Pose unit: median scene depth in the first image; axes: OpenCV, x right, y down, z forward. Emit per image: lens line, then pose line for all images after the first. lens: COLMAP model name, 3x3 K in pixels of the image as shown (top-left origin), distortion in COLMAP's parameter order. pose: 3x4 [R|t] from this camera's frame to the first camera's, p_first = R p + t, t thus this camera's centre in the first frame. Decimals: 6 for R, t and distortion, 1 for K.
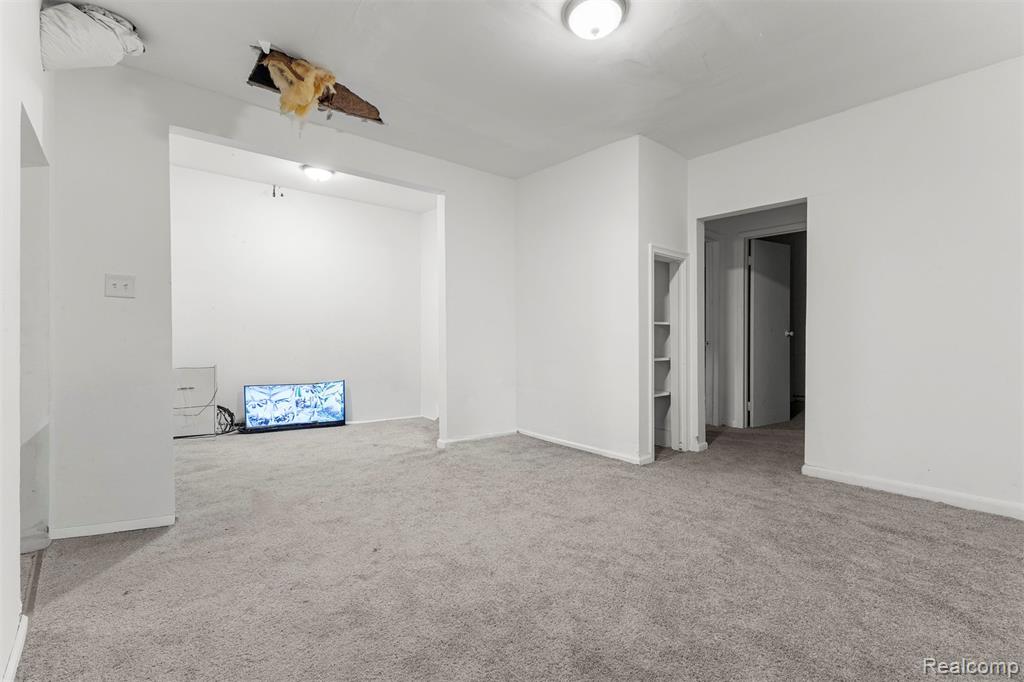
lens RADIAL K [[440.6, 0, 512.2], [0, 440.6, 335.5], [0, 0, 1]] dist [0.008841, -0.000137]
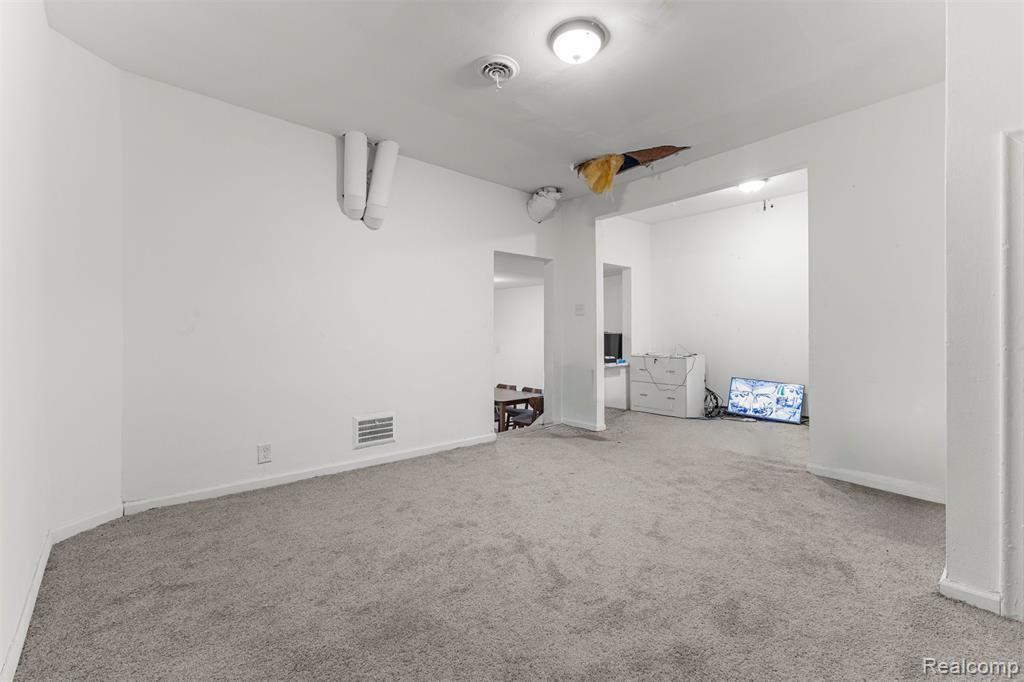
lens RADIAL K [[440.6, 0, 512.1], [0, 440.6, 338.3], [0, 0, 1]] dist [0.008841, -0.000137]
pose [[0.009103, 0.005328, -0.999944, 0.598817], [-0.008326, 0.999952, 0.005252, 0.005416], [0.999924, 0.008278, 0.009146, 0.383182]]
